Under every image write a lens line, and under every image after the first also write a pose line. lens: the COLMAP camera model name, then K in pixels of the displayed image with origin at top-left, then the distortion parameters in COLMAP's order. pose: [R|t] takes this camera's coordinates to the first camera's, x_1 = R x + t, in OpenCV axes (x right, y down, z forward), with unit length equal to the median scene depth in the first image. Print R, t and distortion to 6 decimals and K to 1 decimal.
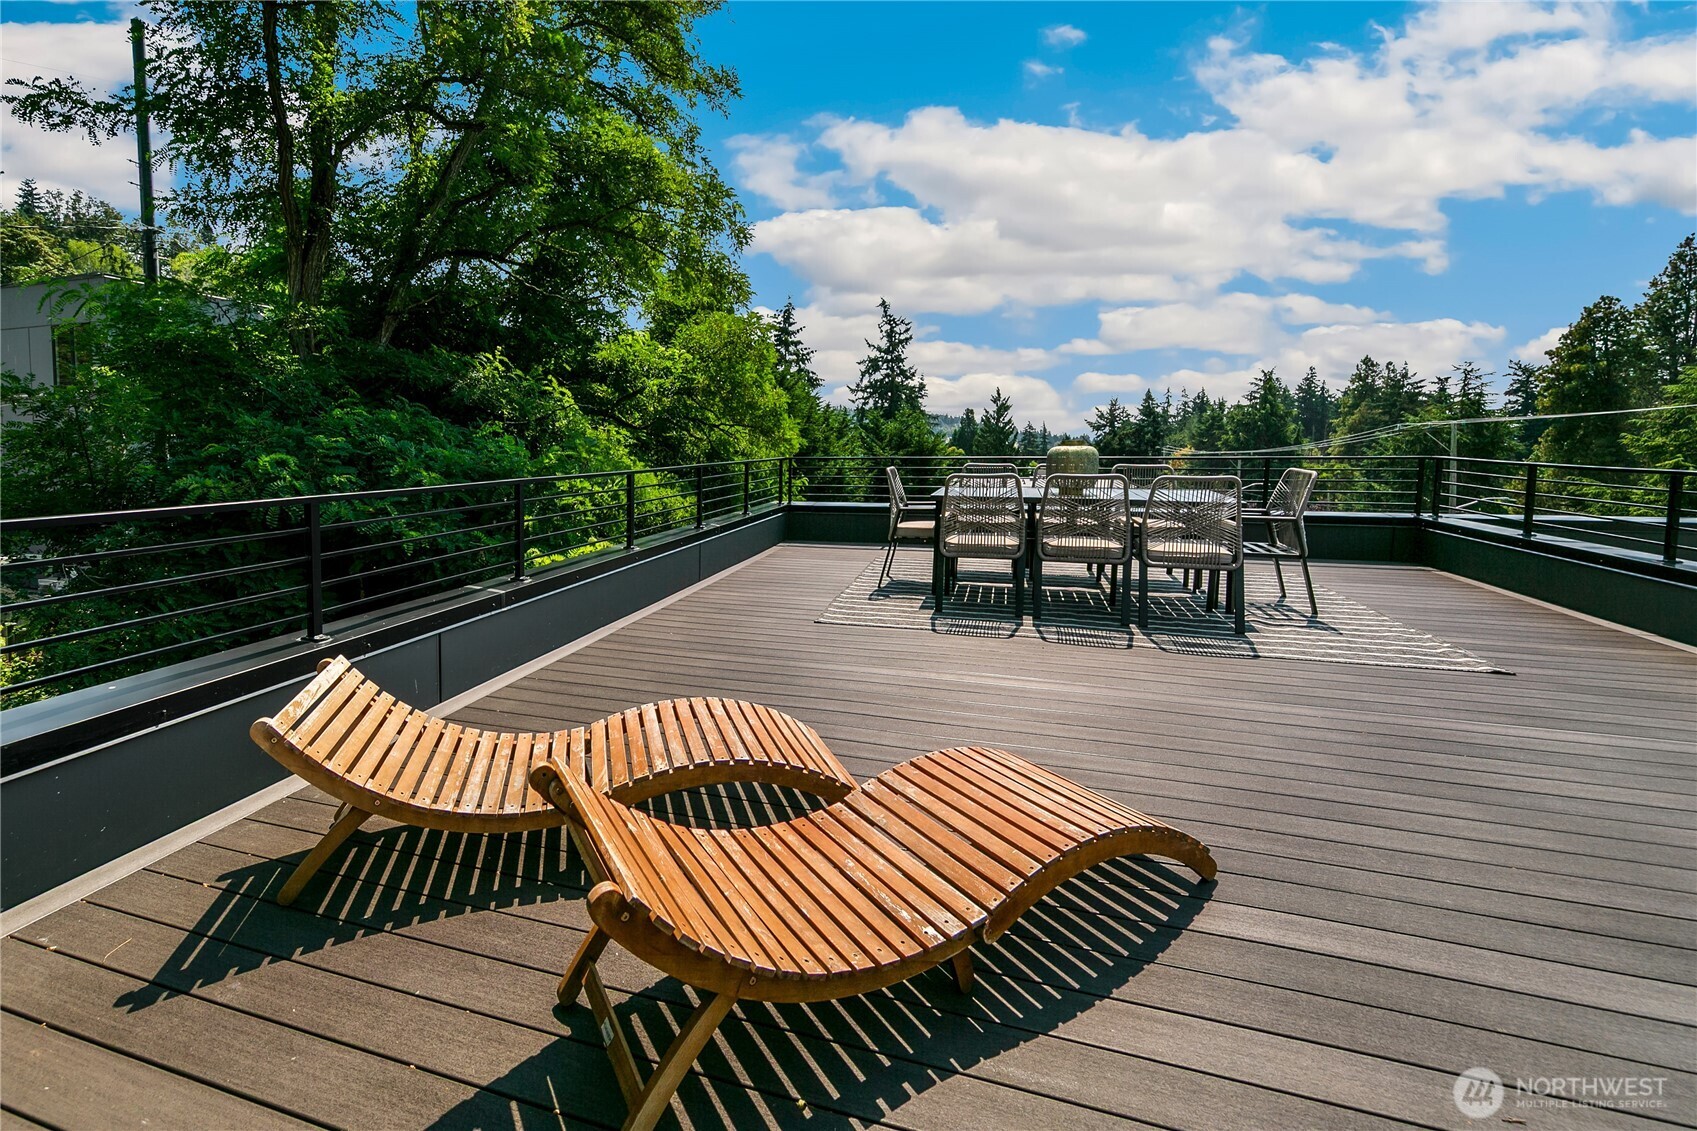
lens RADIAL K [[733.4, 0, 852.6], [0, 733.4, 496.6], [0, 0, 1]] dist [0.008958, -0.000009]
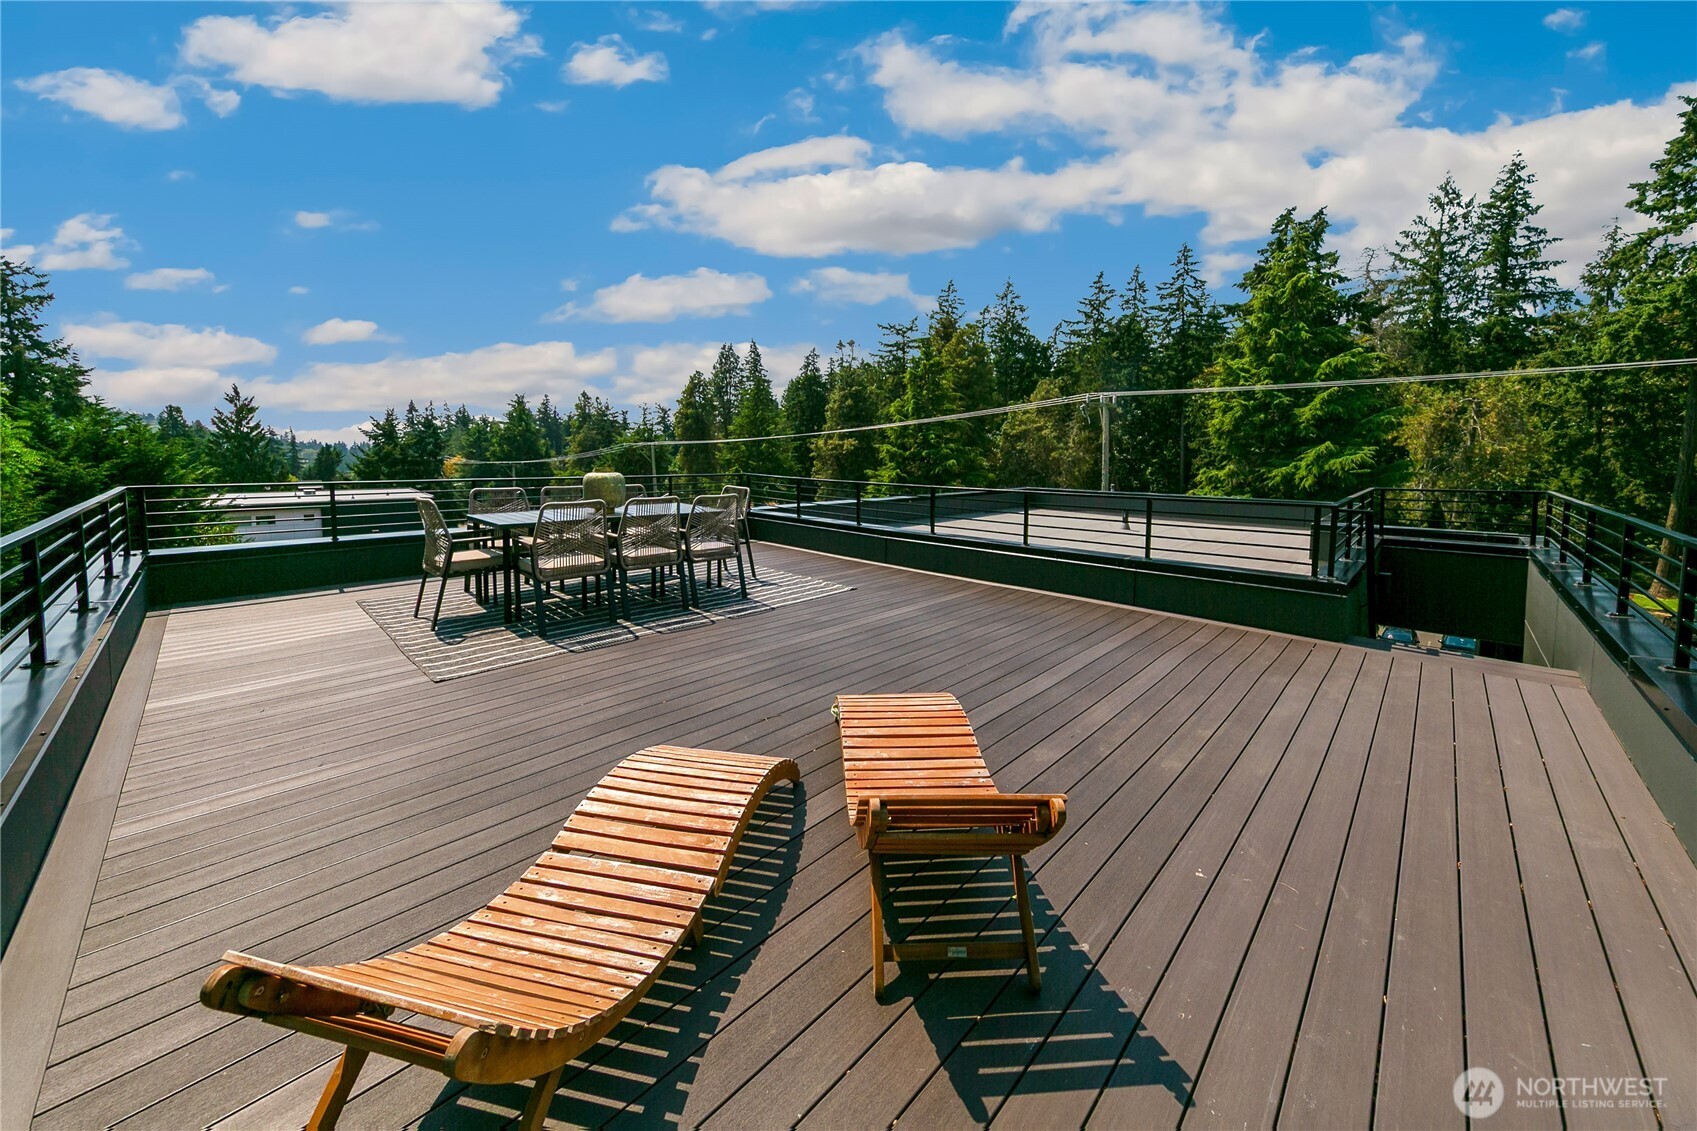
lens RADIAL K [[615.5, 0, 848.7], [0, 615.5, 500.4], [0, 0, 1]] dist [0.007679, -0.000036]
pose [[0.443489, -0.056018, 0.894527, -0.124959], [0.044252, 0.998196, 0.040571, -0.013831], [-0.895187, 0.021592, 0.445168, 0.059263]]
